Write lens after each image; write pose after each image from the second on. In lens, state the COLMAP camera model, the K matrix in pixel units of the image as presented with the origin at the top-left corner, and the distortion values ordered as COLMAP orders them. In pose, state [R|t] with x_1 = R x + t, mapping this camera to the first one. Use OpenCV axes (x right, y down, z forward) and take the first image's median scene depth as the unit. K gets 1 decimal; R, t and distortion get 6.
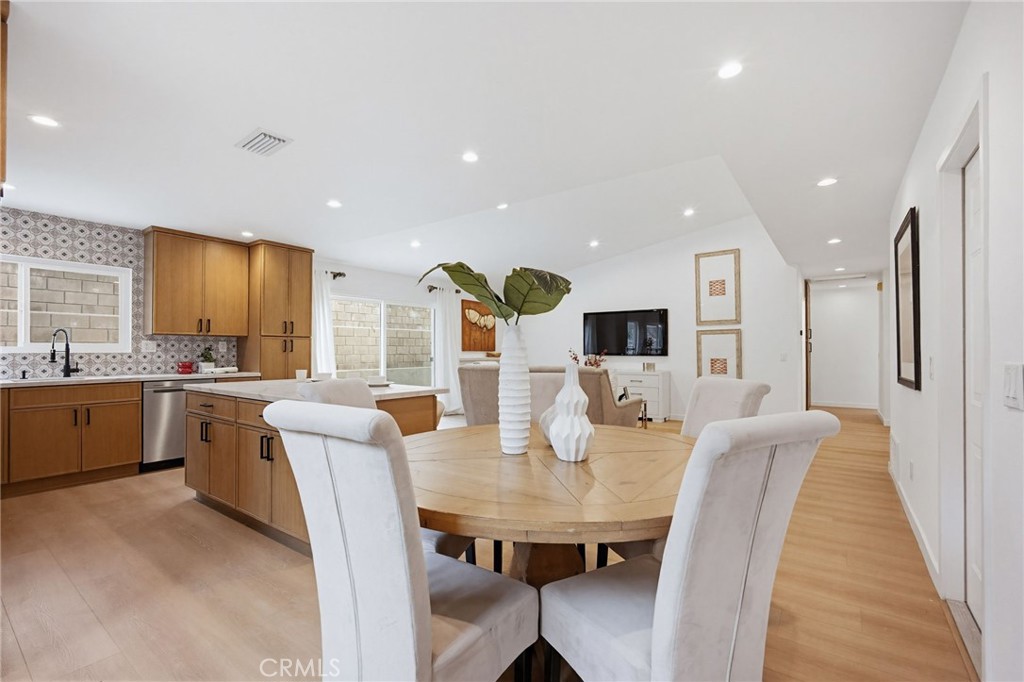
lens RADIAL K [[466.0, 0, 520.5], [0, 466.0, 342.7], [0, 0, 1]] dist [-0.015152, 0.008895]
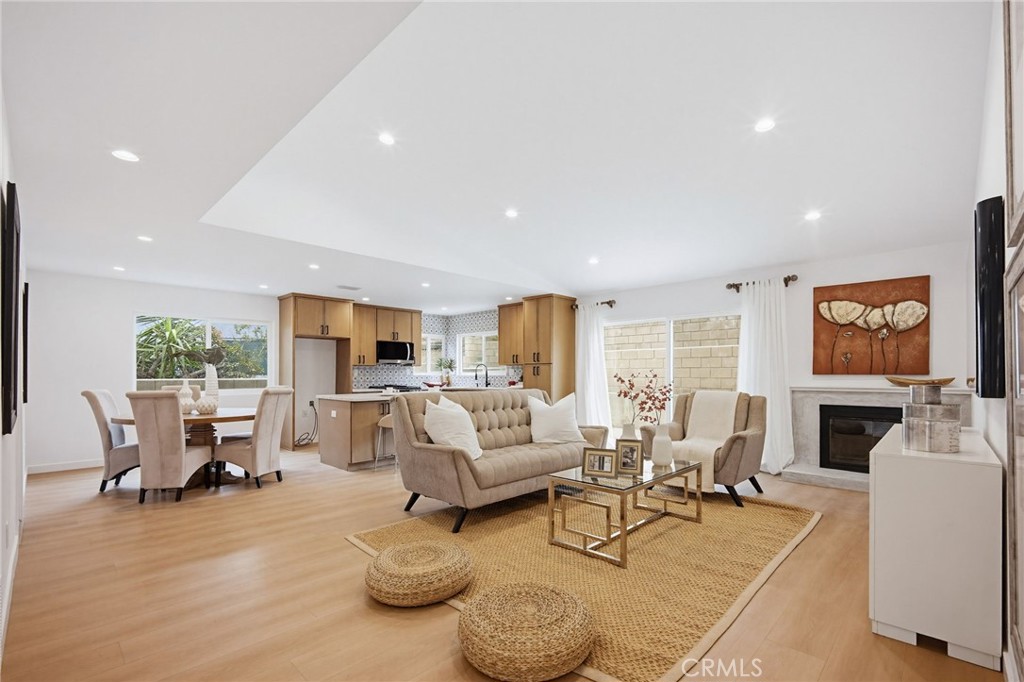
lens RADIAL K [[451.6, 0, 499.8], [0, 451.6, 371.8], [0, 0, 1]] dist [-0.016533, 0.000097]
pose [[-0.171353, -0.003997, -0.985202, 0.877545], [0.019707, 0.999778, -0.007483, 0.019220], [0.985013, -0.020697, -0.171236, 1.209207]]
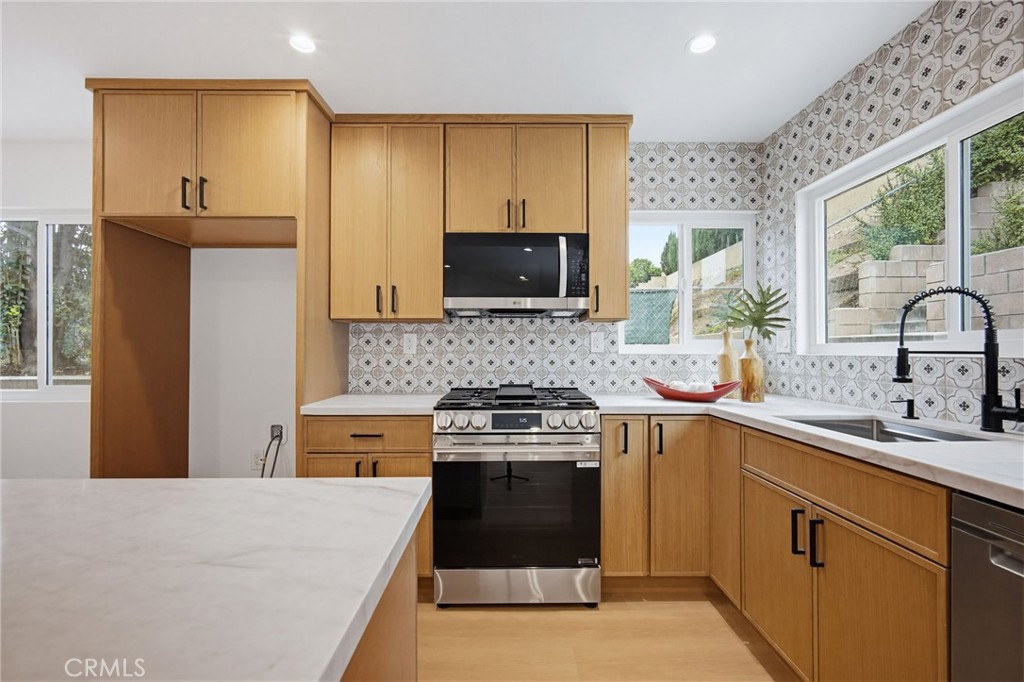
lens RADIAL K [[443.0, 0, 509.7], [0, 443.0, 345.9], [0, 0, 1]] dist [-0.016310, 0.007740]
pose [[-0.810813, -0.005098, -0.585283, -0.448136], [0.010894, 0.999657, -0.023798, 0.015077], [0.585204, -0.025672, -0.810479, 0.904245]]
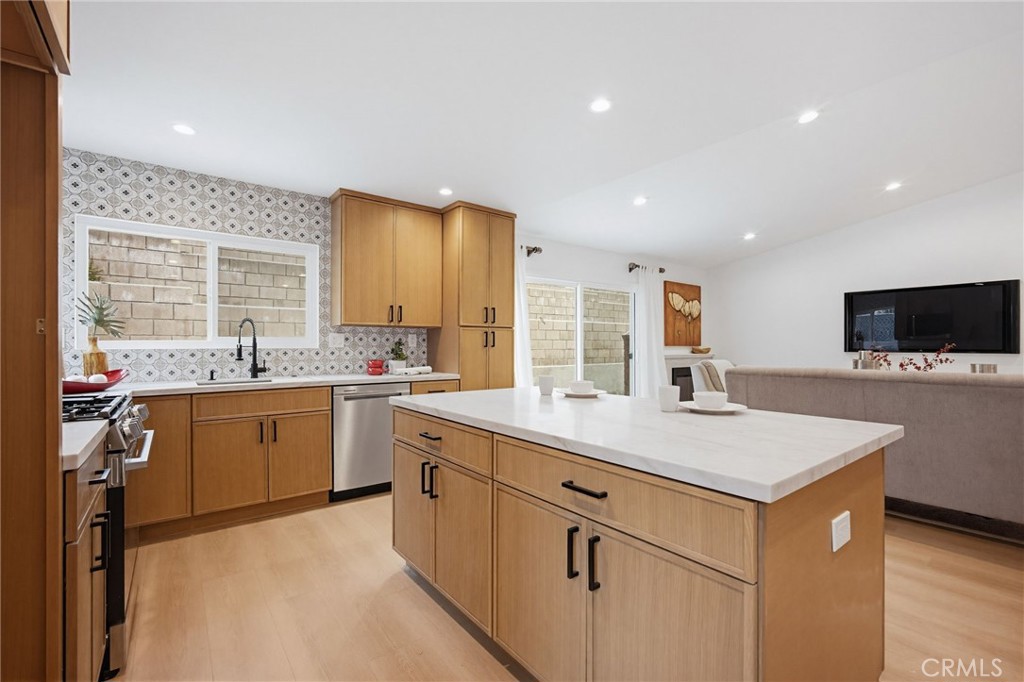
lens RADIAL K [[456.1, 0, 507.6], [0, 456.1, 337.8], [0, 0, 1]] dist [-0.016297, 0.007425]
pose [[0.957903, -0.005431, -0.287042, -0.275239], [0.005732, 0.999984, 0.000208, 0.004885], [0.287036, -0.001845, 0.957918, 0.309621]]
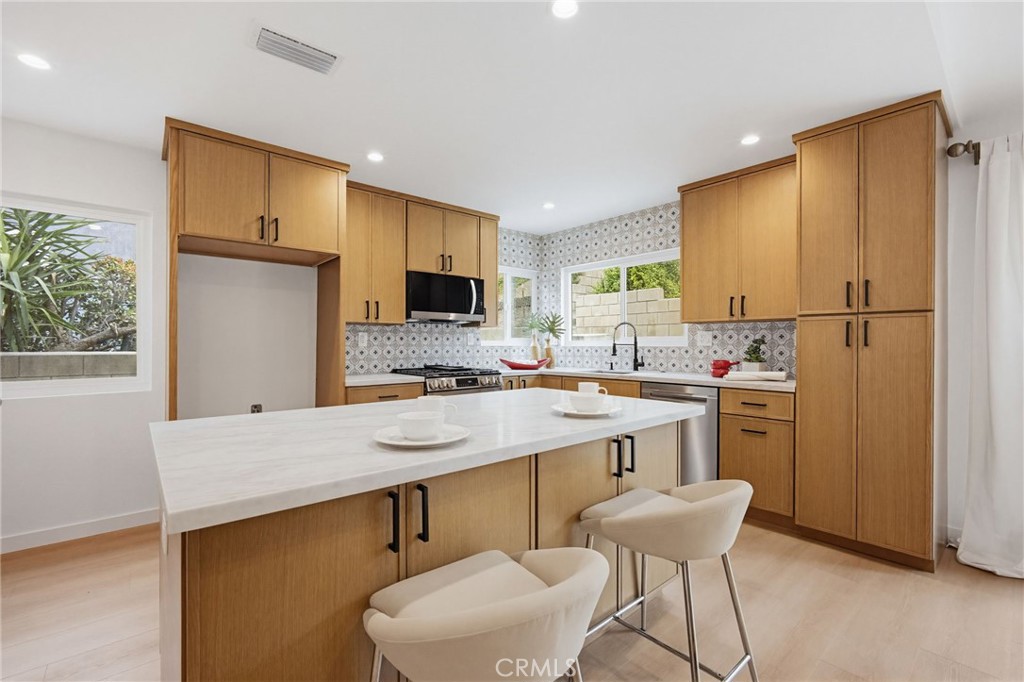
lens RADIAL K [[443.0, 0, 509.7], [0, 443.0, 345.9], [0, 0, 1]] dist [-0.016310, 0.007740]
pose [[-0.247906, 0.004143, -0.968775, 0.009310], [0.017407, 0.999848, -0.000179, 0.014164], [0.968628, -0.016908, -0.247940, 0.836386]]
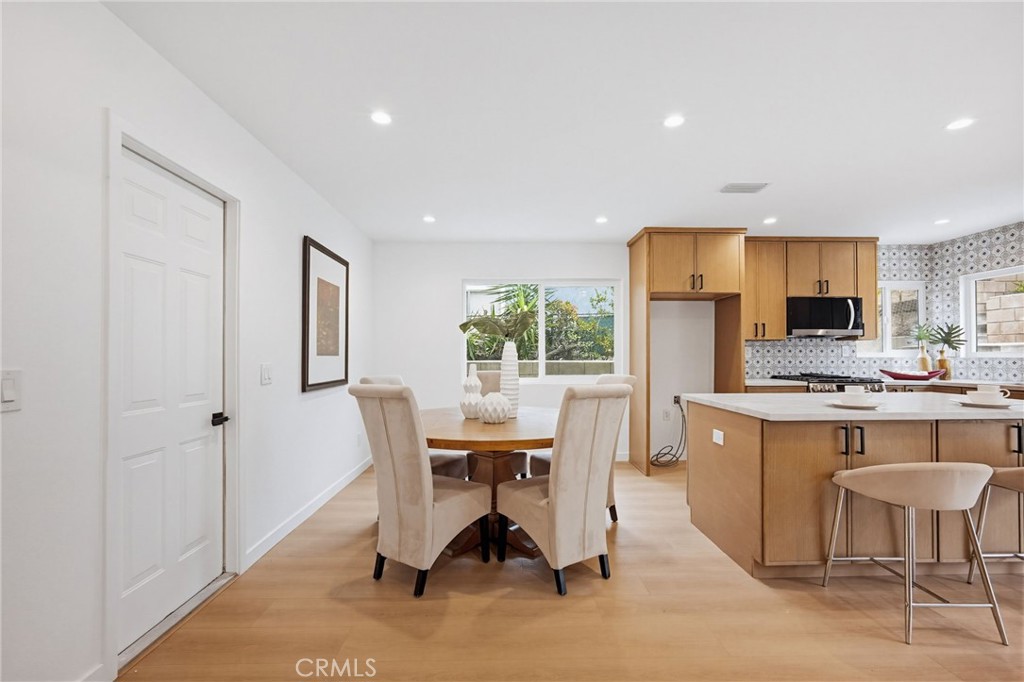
lens RADIAL K [[445.5, 0, 514.8], [0, 445.5, 351.8], [0, 0, 1]] dist [-0.012600, 0.007427]
pose [[-0.799434, -0.004165, -0.600740, 0.354234], [0.012268, 0.999654, -0.023255, 0.014607], [0.600629, -0.025961, -0.799106, 0.887487]]
